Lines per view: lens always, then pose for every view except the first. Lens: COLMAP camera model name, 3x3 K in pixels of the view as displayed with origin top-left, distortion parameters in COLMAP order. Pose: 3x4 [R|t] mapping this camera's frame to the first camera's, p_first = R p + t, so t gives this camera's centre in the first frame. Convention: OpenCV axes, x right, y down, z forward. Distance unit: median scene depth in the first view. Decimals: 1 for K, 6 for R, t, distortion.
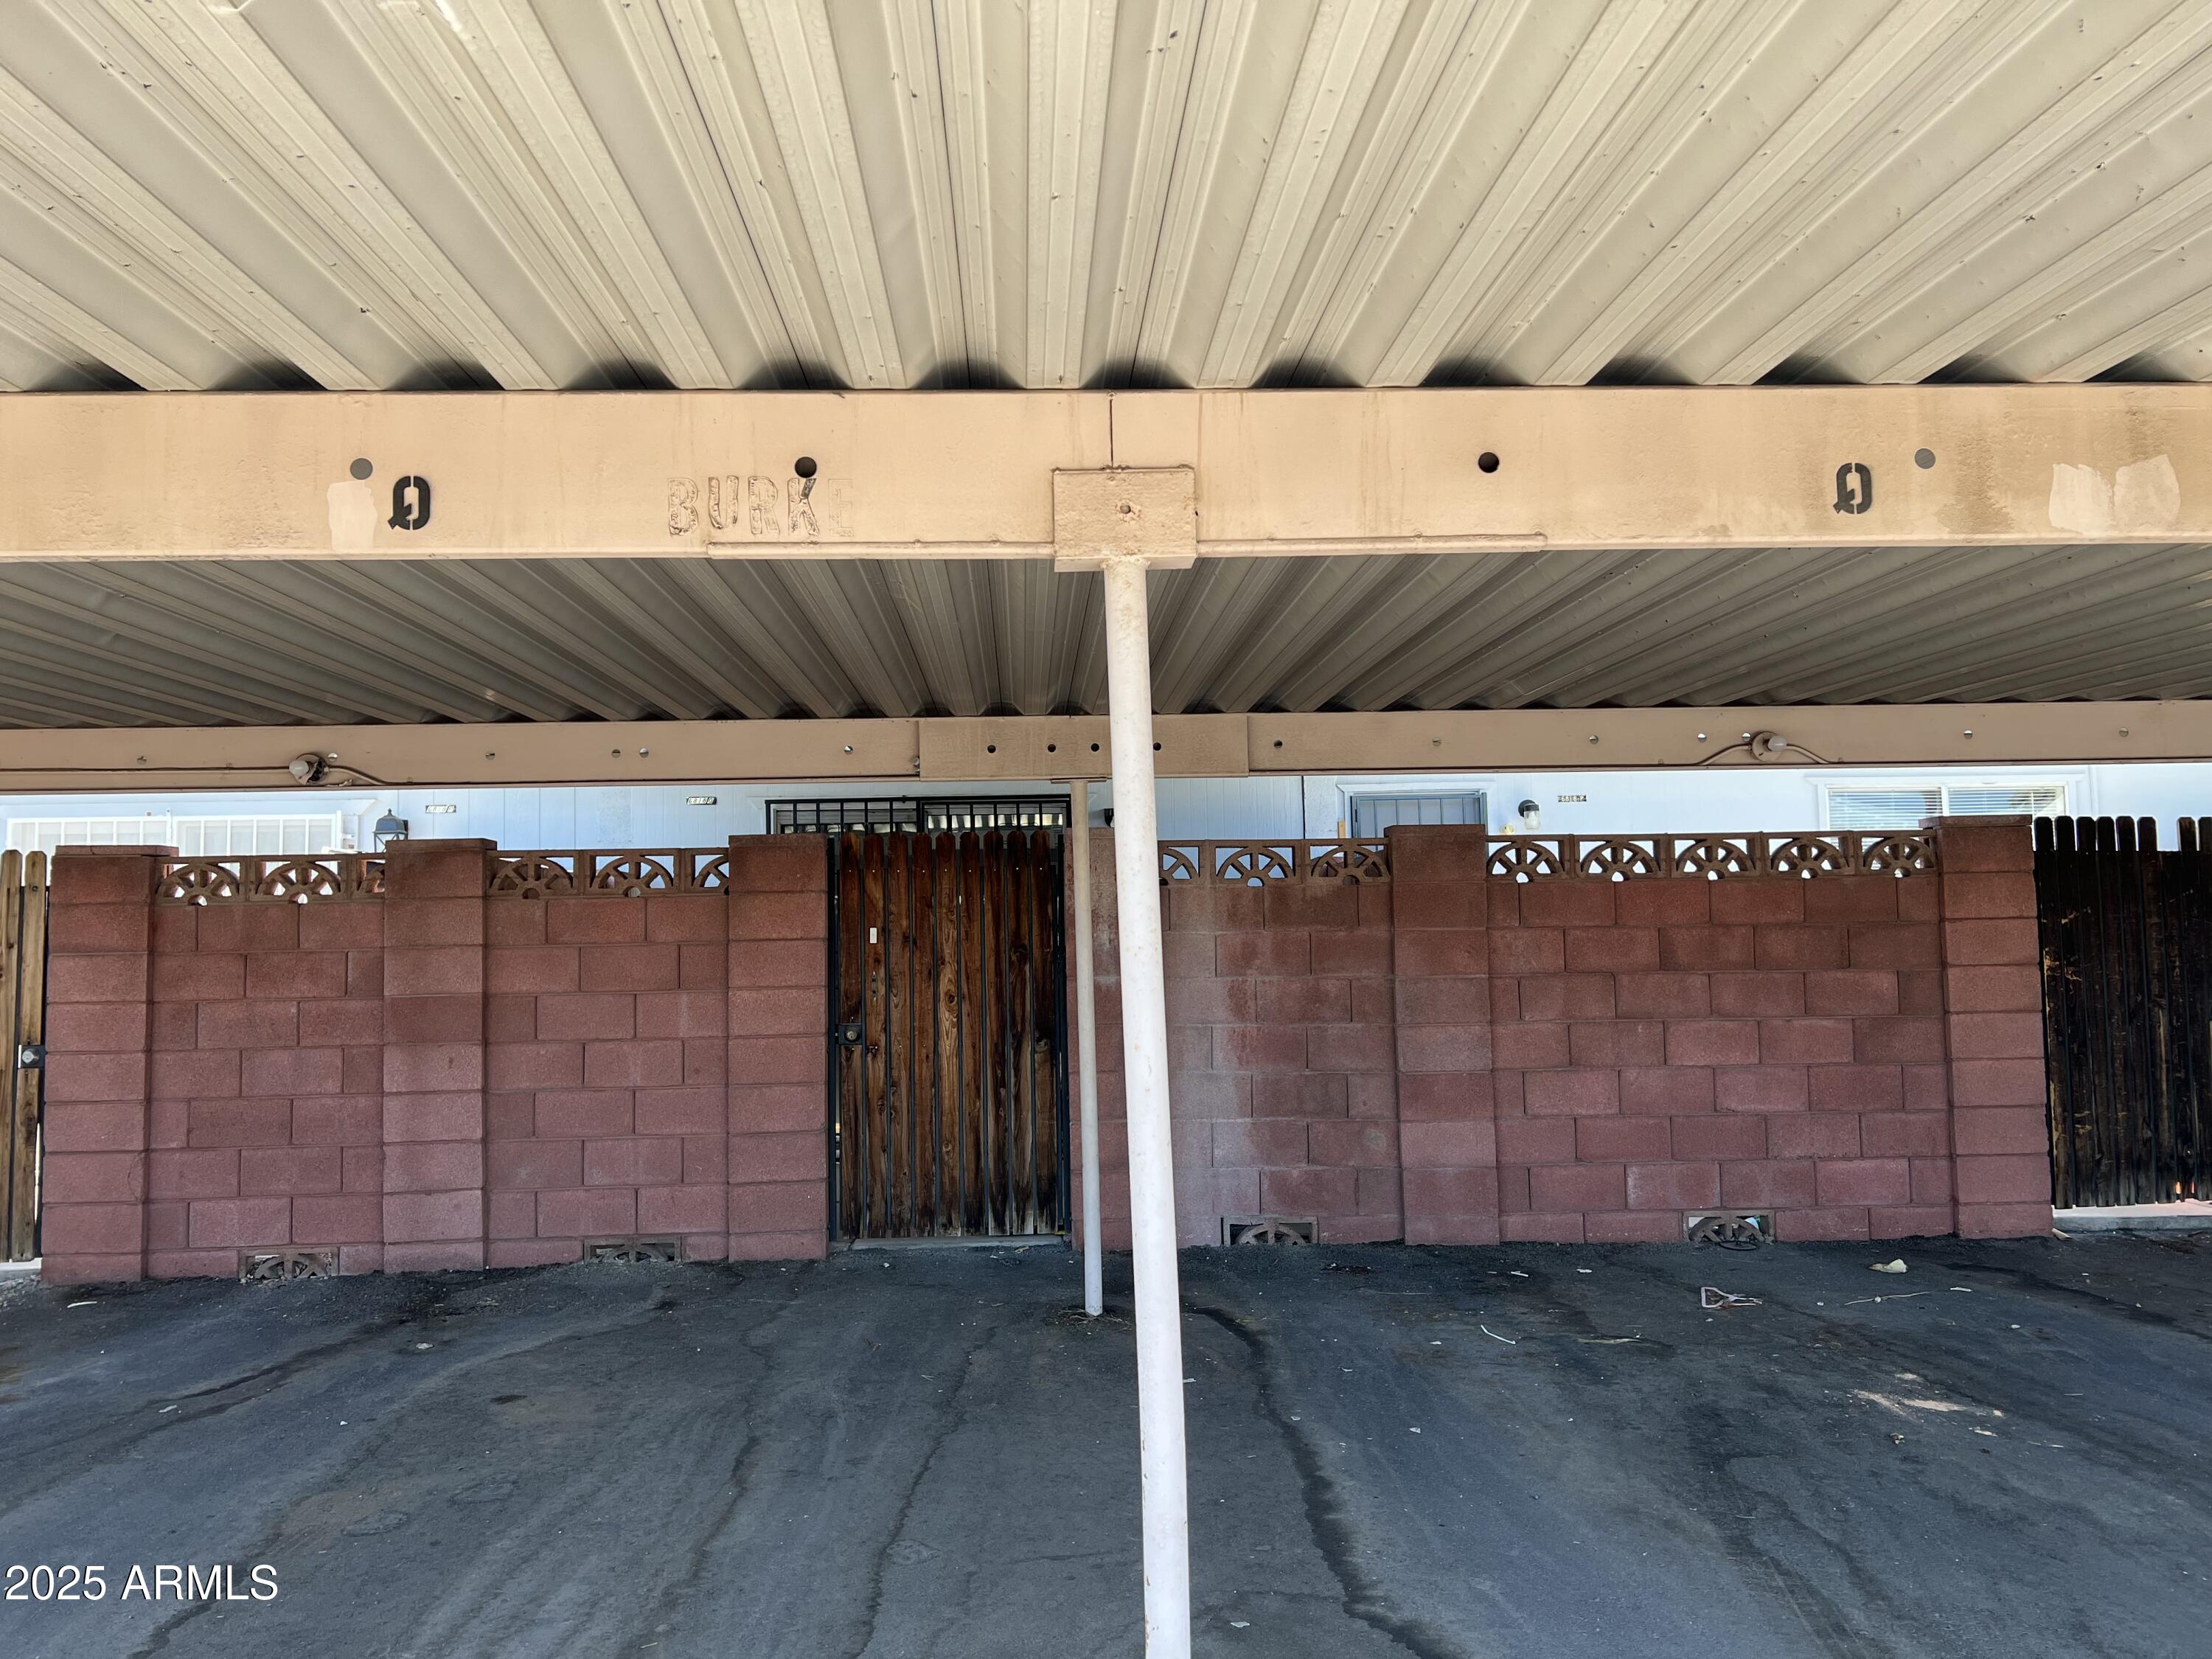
lens RADIAL K [[1632.0, 0, 1106.0], [0, 1632.0, 829.5], [0, 0, 1]] dist [0.111511, -0.248395]
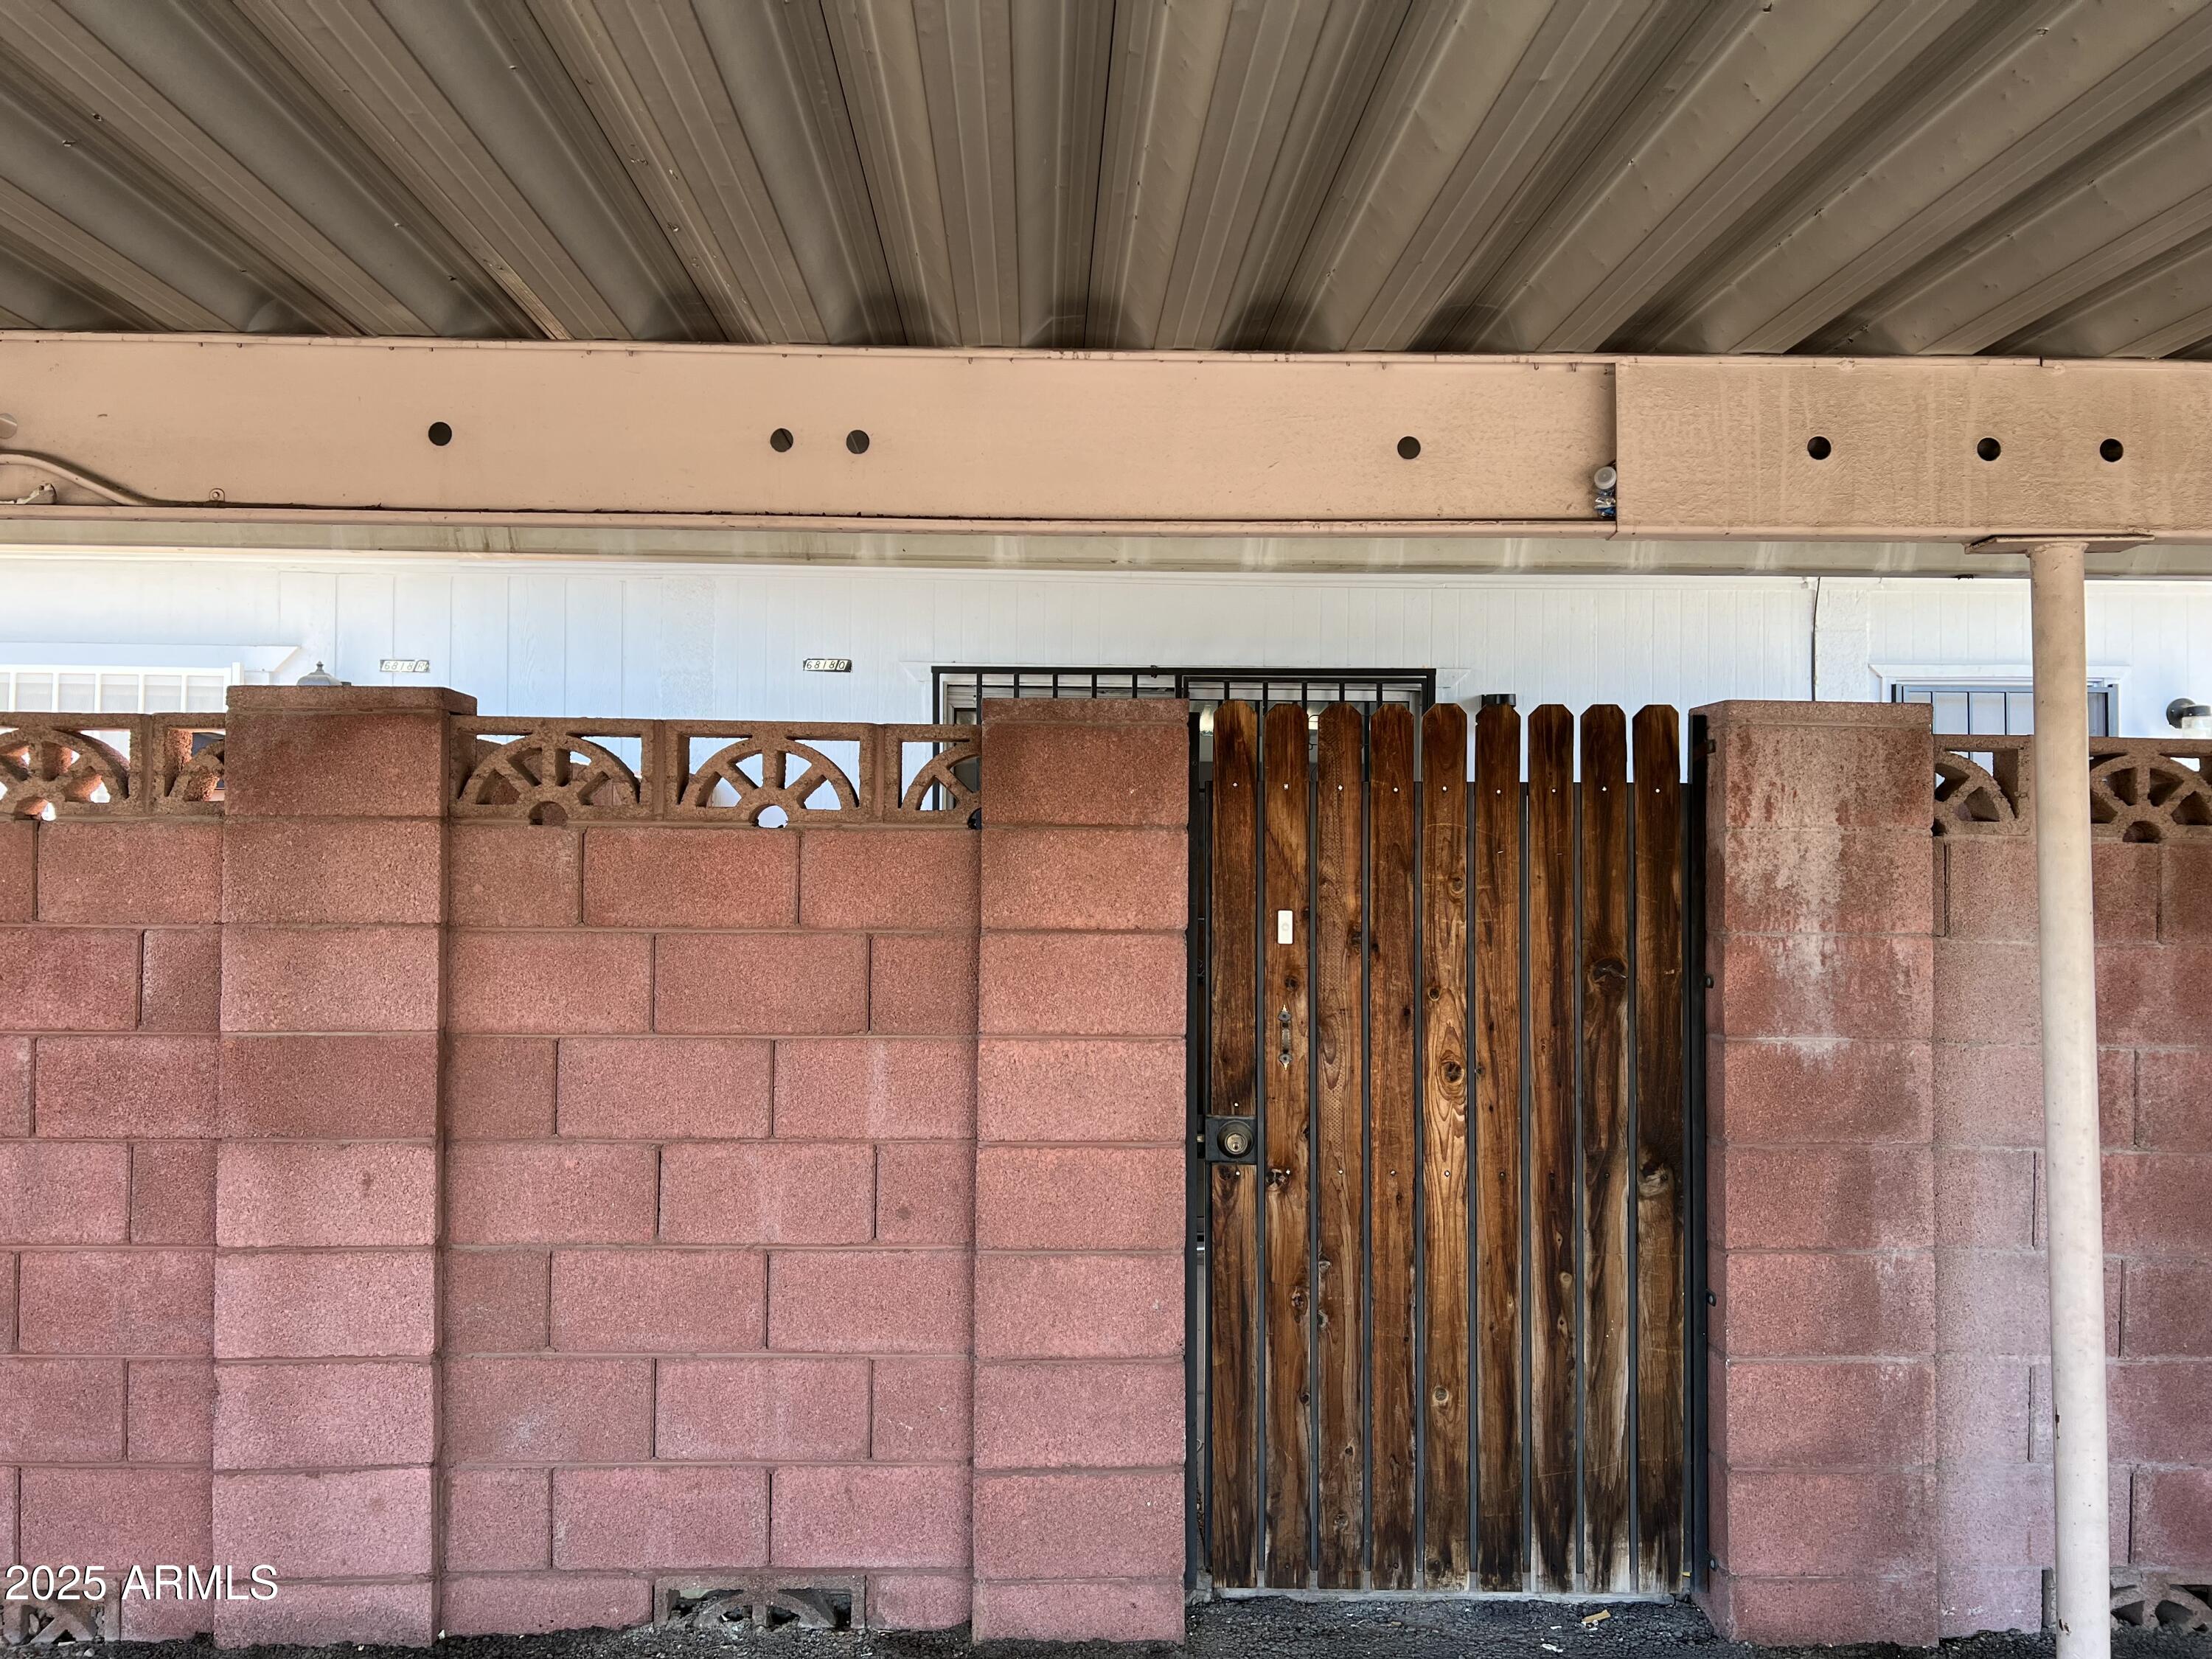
lens RADIAL K [[1671.4, 0, 1104.9], [0, 1671.4, 840.2], [0, 0, 1]] dist [0.089115, -0.116957]
pose [[0.999399, 0.028635, -0.019537, -0.186829], [-0.027578, 0.998247, 0.052363, 0.017645], [0.021002, -0.051793, 0.998437, 0.540530]]
